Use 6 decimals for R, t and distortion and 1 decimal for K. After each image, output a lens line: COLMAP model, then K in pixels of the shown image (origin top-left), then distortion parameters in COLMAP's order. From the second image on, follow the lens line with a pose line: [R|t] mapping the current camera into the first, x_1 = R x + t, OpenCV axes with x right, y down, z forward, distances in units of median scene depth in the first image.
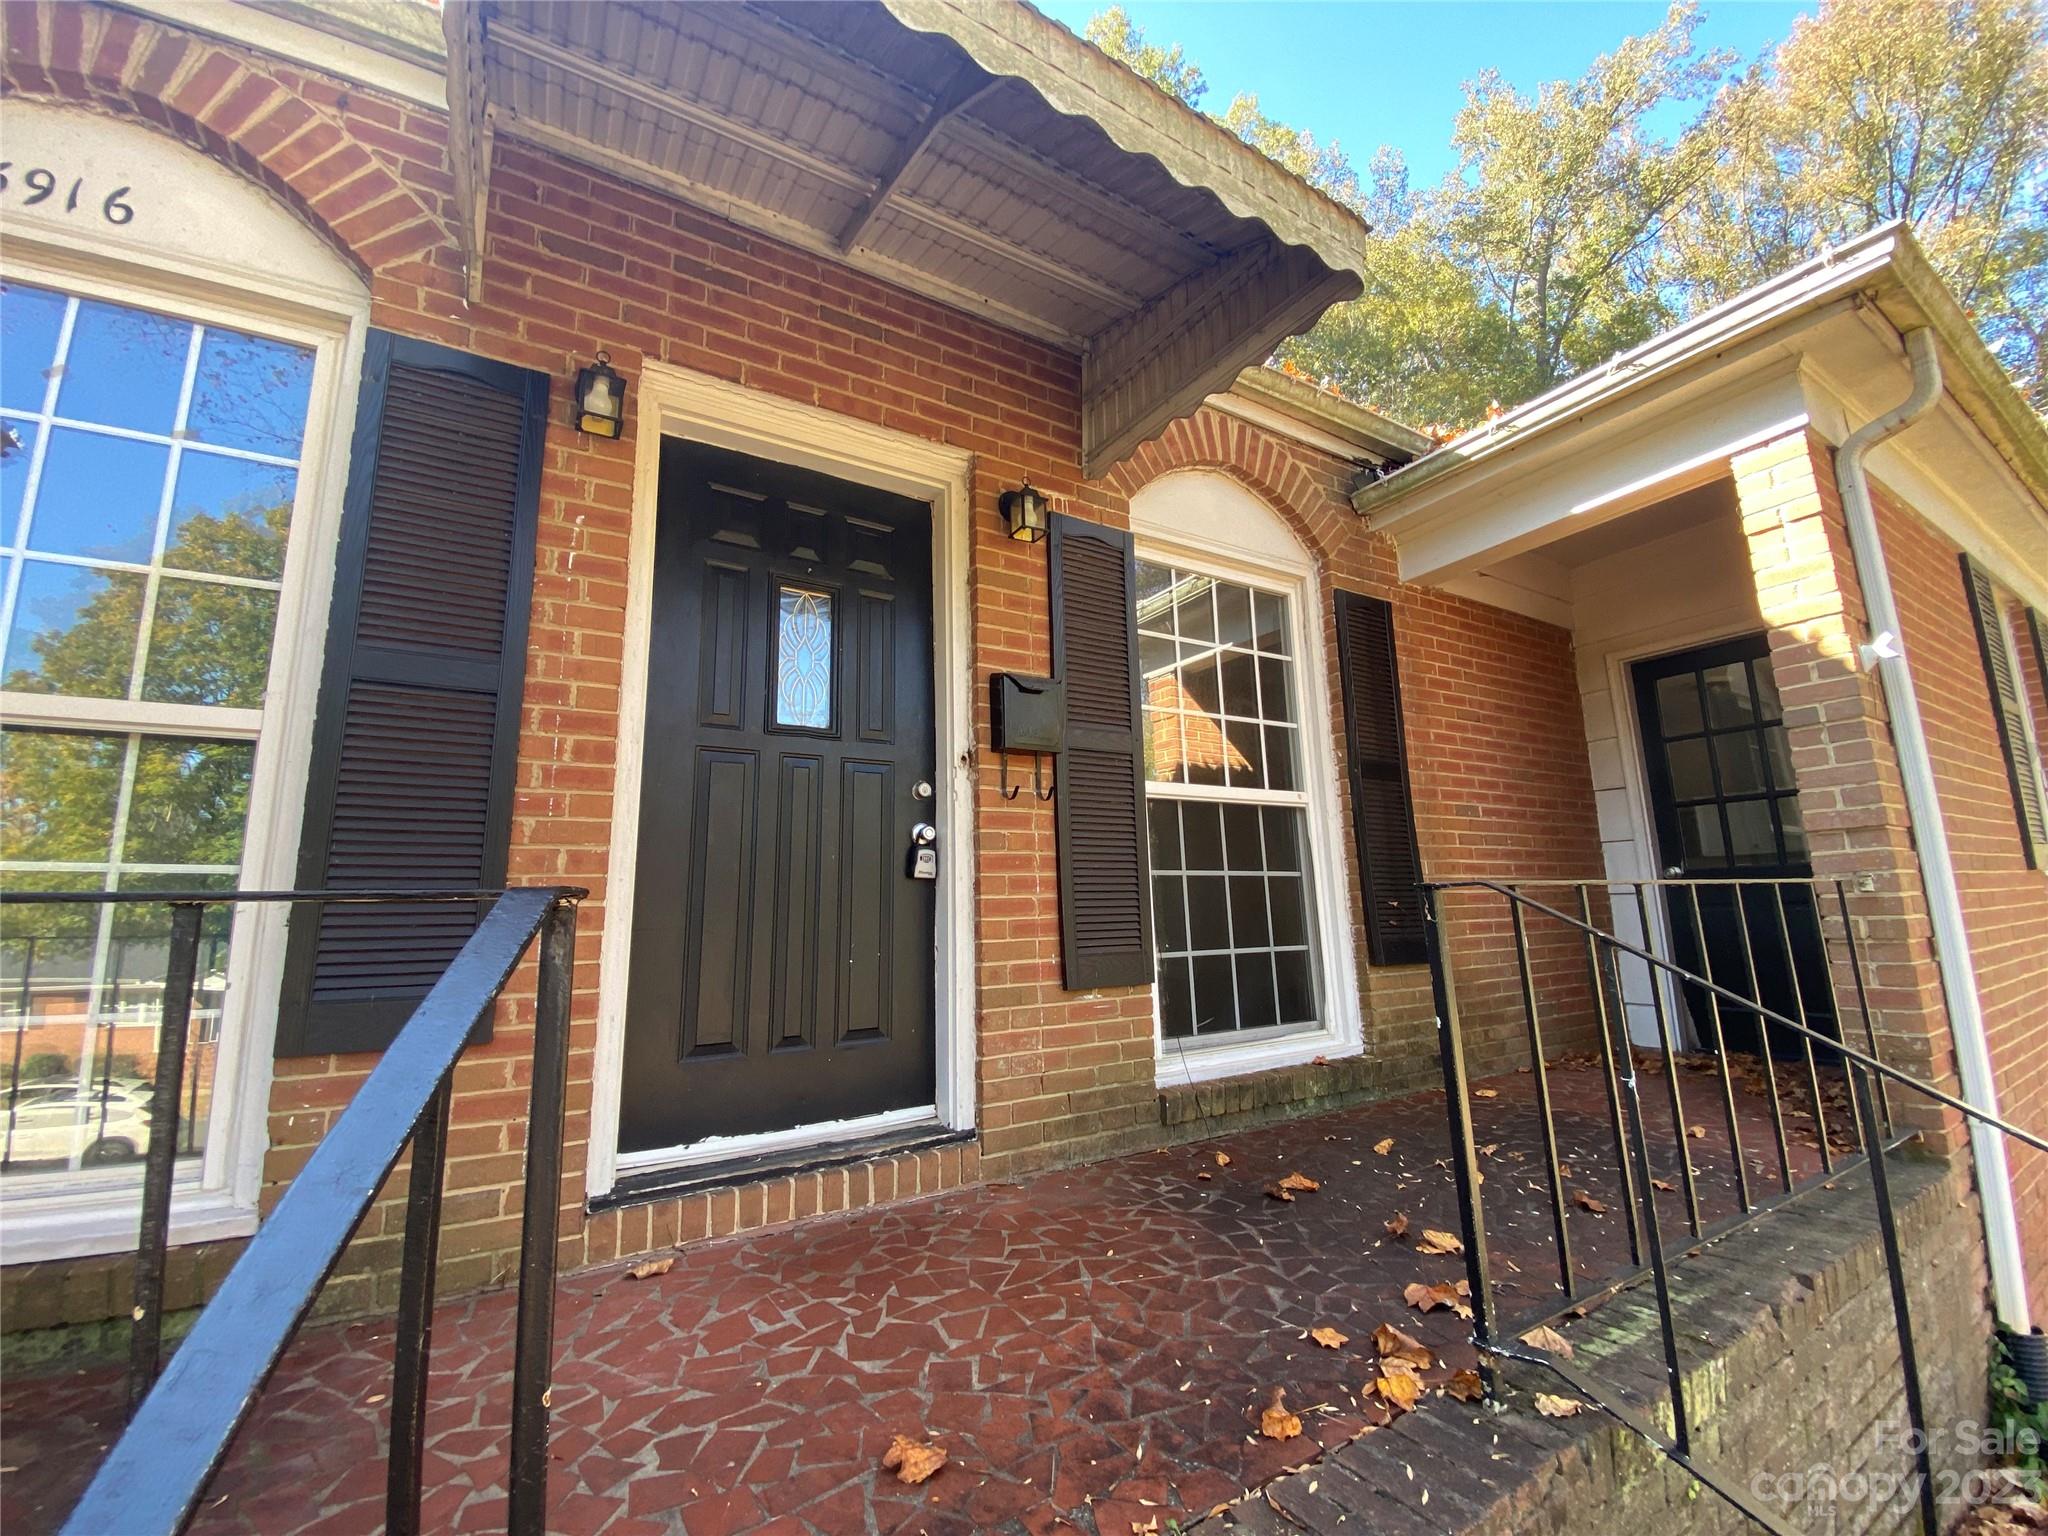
lens RADIAL K [[824.7, 0, 1024.0], [0, 824.7, 768.0], [0, 0, 1]] dist [0.000828, -0.014437]
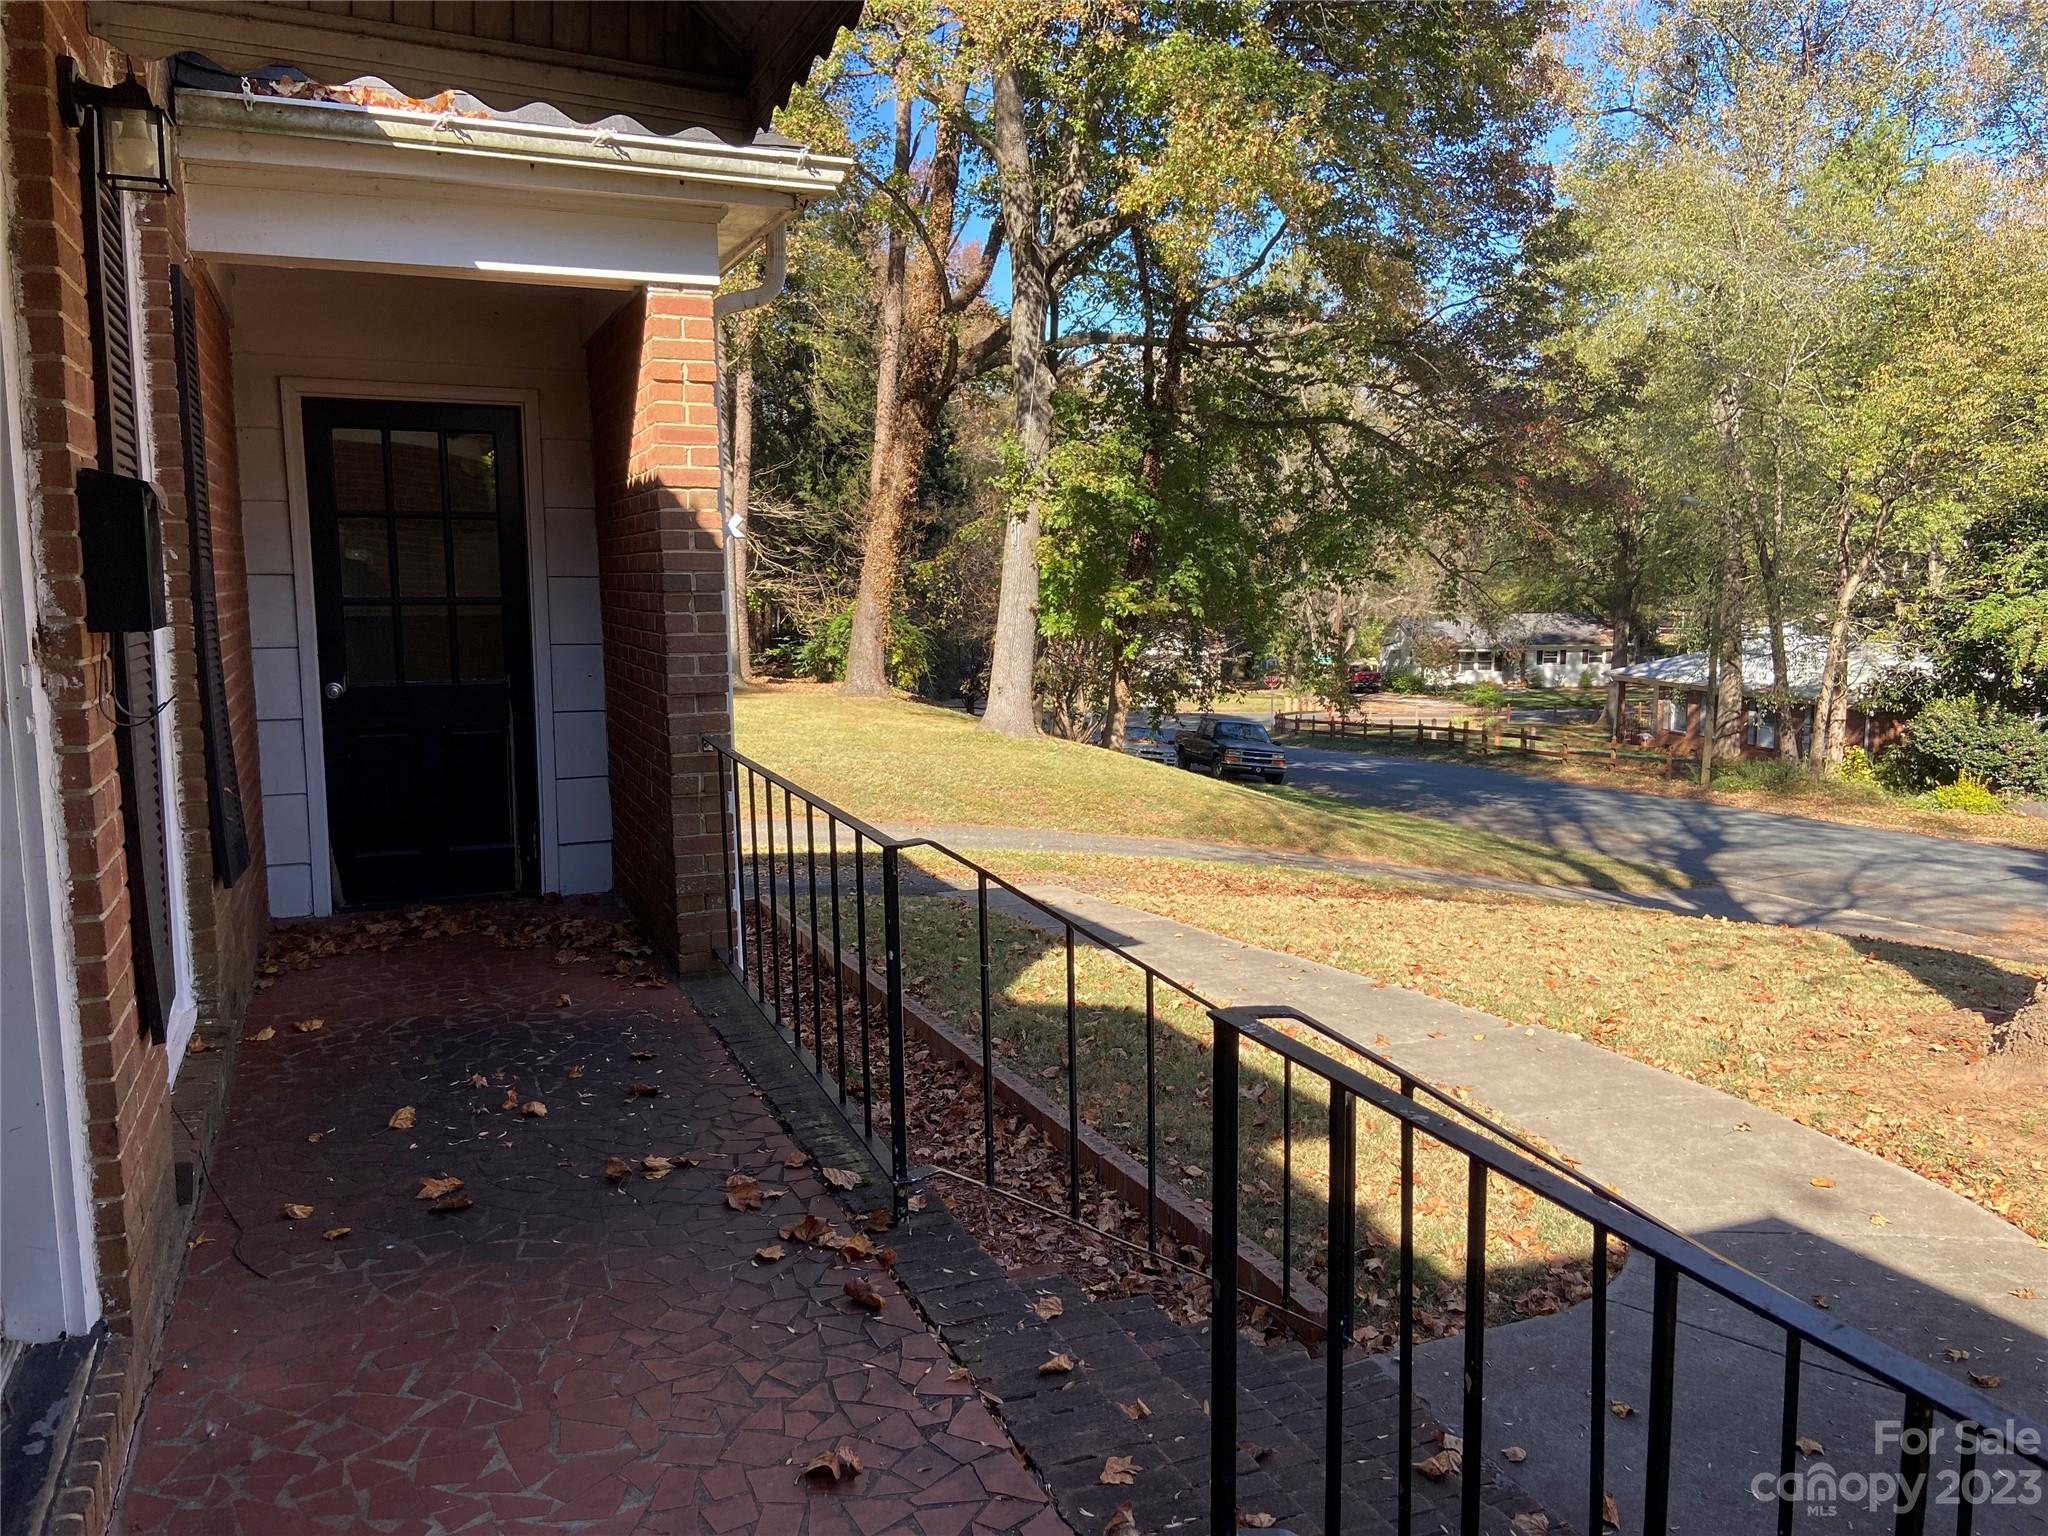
lens RADIAL K [[1528.6, 0, 1020.9], [0, 1528.6, 742.2], [0, 0, 1]] dist [0.138187, -0.171896]
pose [[0.144367, -0.084793, 0.985885, -0.985433], [-0.168056, 0.979747, 0.108874, -0.163794], [-0.975149, -0.181401, 0.127193, 0.329968]]
